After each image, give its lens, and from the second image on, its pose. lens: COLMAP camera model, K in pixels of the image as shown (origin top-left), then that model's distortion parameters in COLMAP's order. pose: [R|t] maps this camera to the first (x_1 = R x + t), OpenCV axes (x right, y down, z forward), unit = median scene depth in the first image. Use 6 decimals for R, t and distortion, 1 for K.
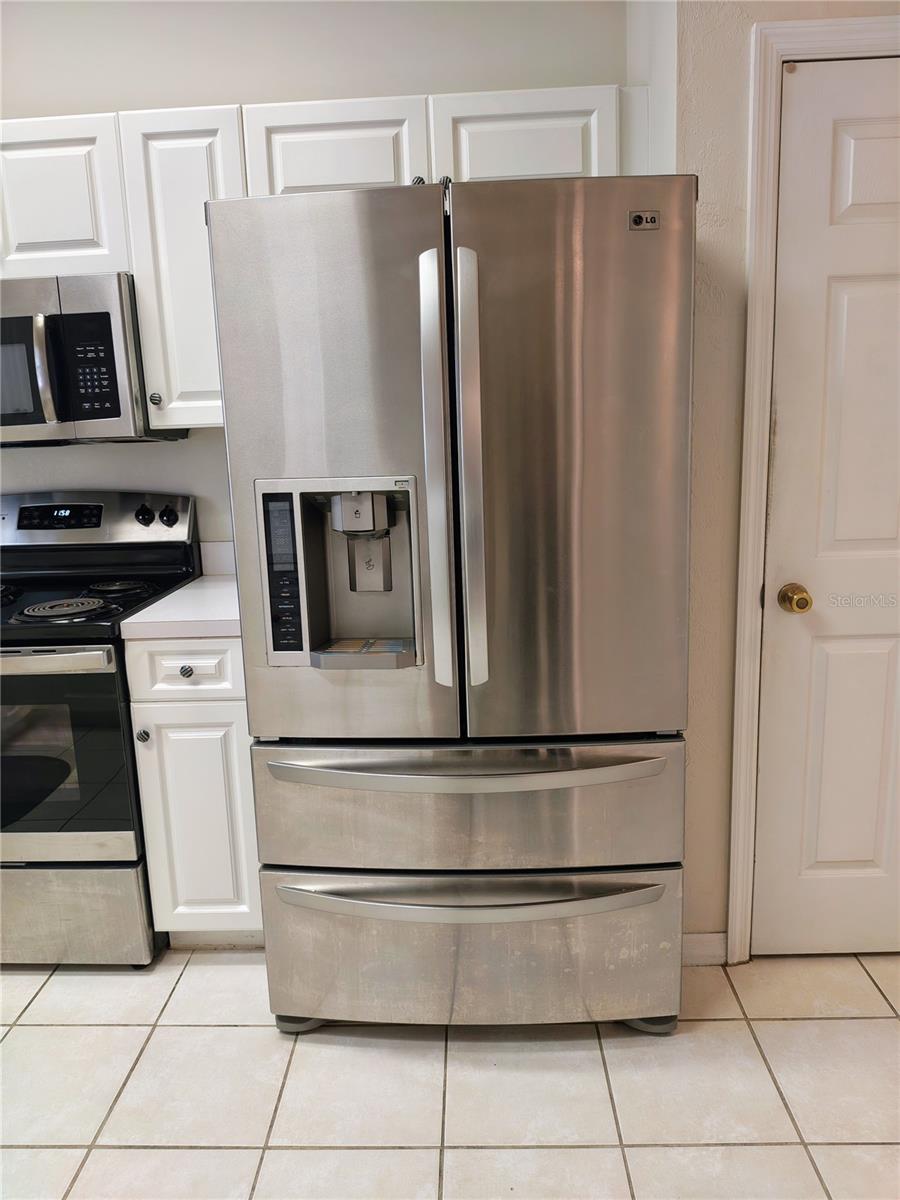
lens RADIAL K [[850.9, 0, 444.1], [0, 850.9, 581.5], [0, 0, 1]] dist [0.000553, -0.020539]
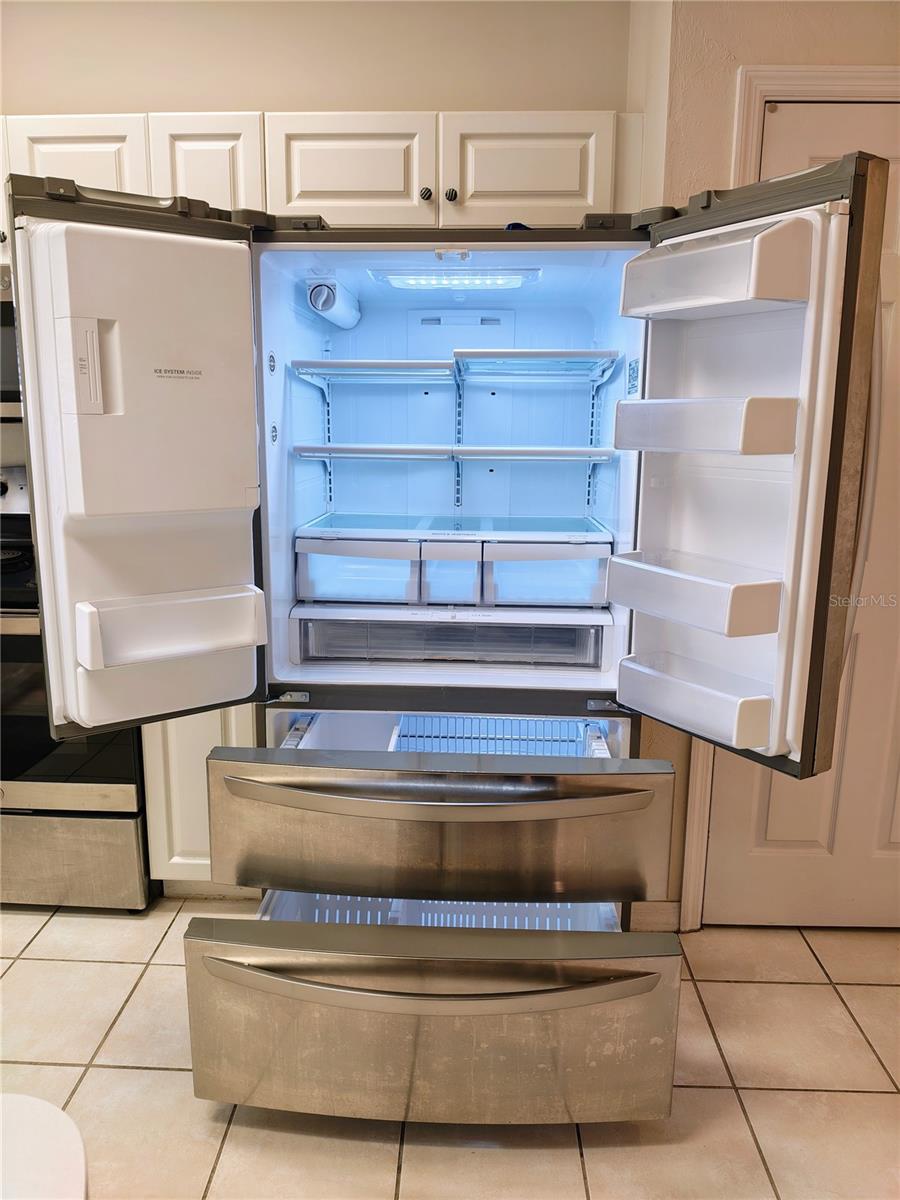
lens RADIAL K [[850.9, 0, 443.8], [0, 850.9, 576.2], [0, 0, 1]] dist [0.000553, -0.020539]
pose [[0.998990, 0.044342, 0.007224, 0.005731], [-0.044412, 0.998965, 0.009800, 0.001747], [-0.006782, -0.010111, 0.999926, -0.077380]]
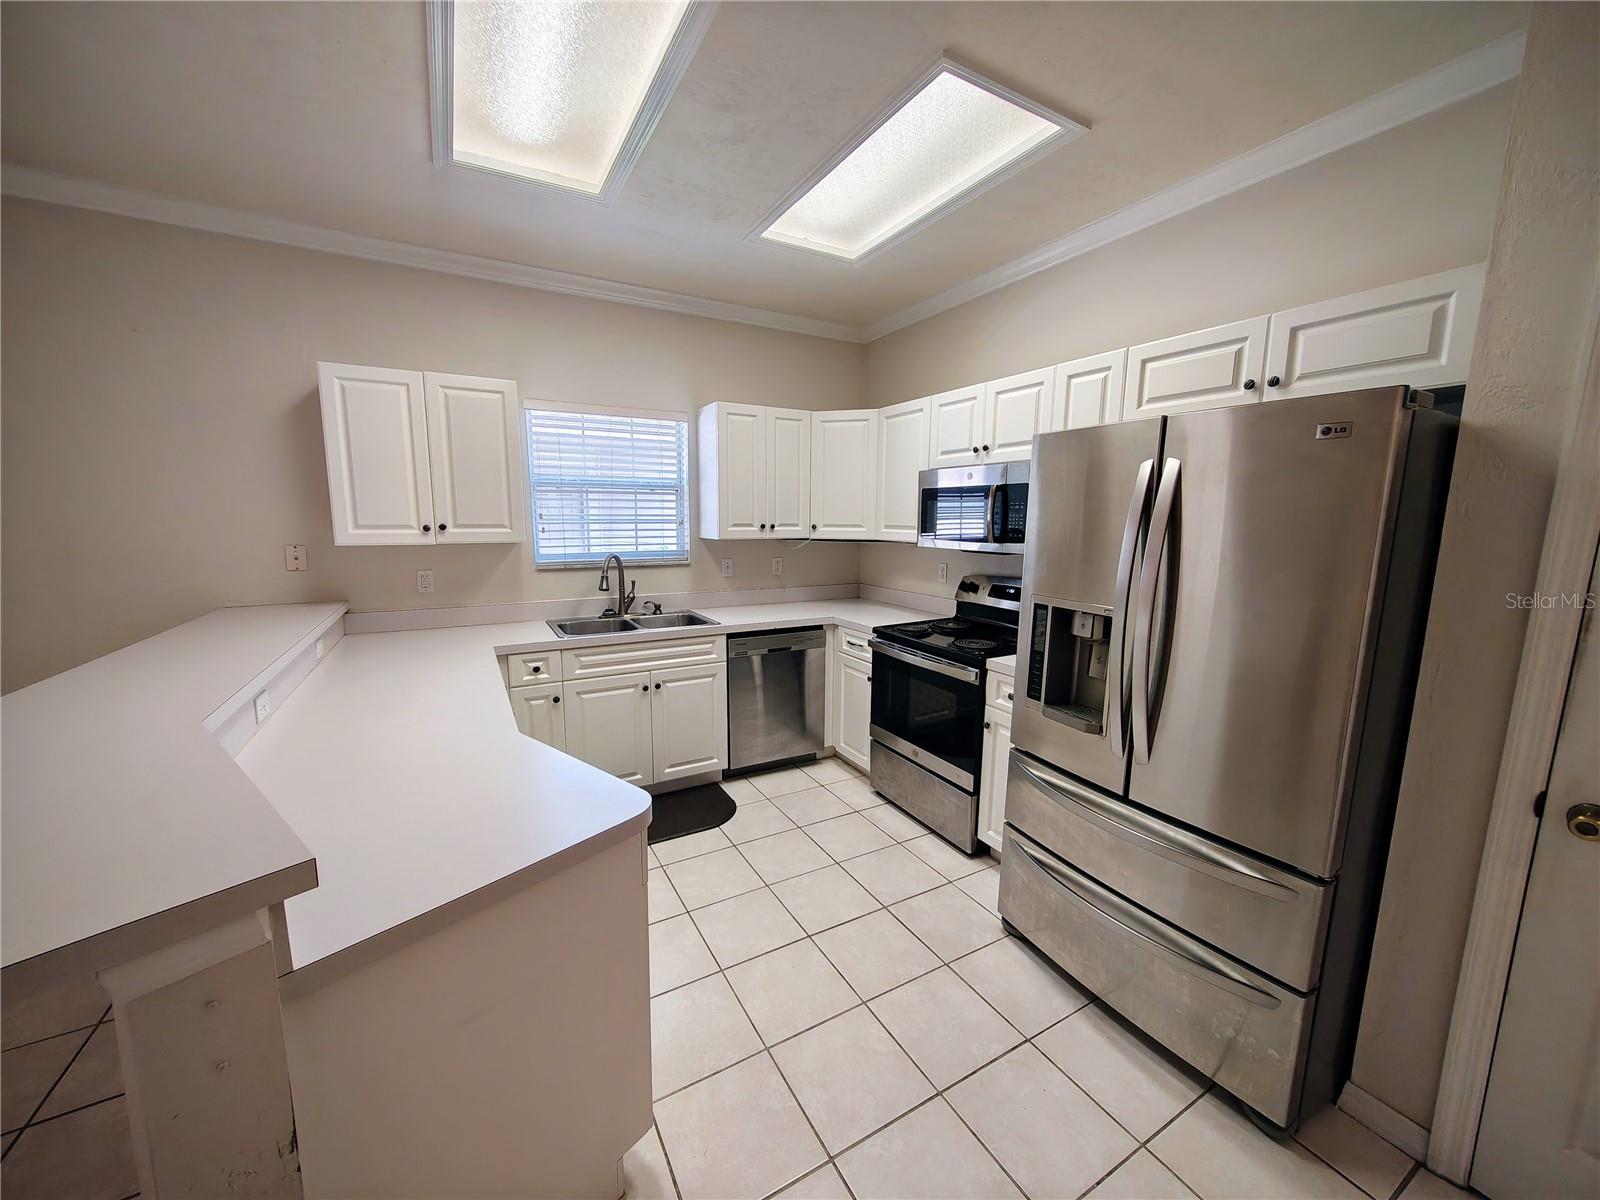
lens RADIAL K [[603.6, 0, 800.0], [0, 603.6, 603.0], [0, 0, 1]] dist [-0.002424, -0.000667]
pose [[0.519791, 0.167377, -0.837737, 0.438023], [-0.187969, 0.978995, 0.078971, -0.089593], [0.833358, 0.116420, 0.540334, -0.019782]]
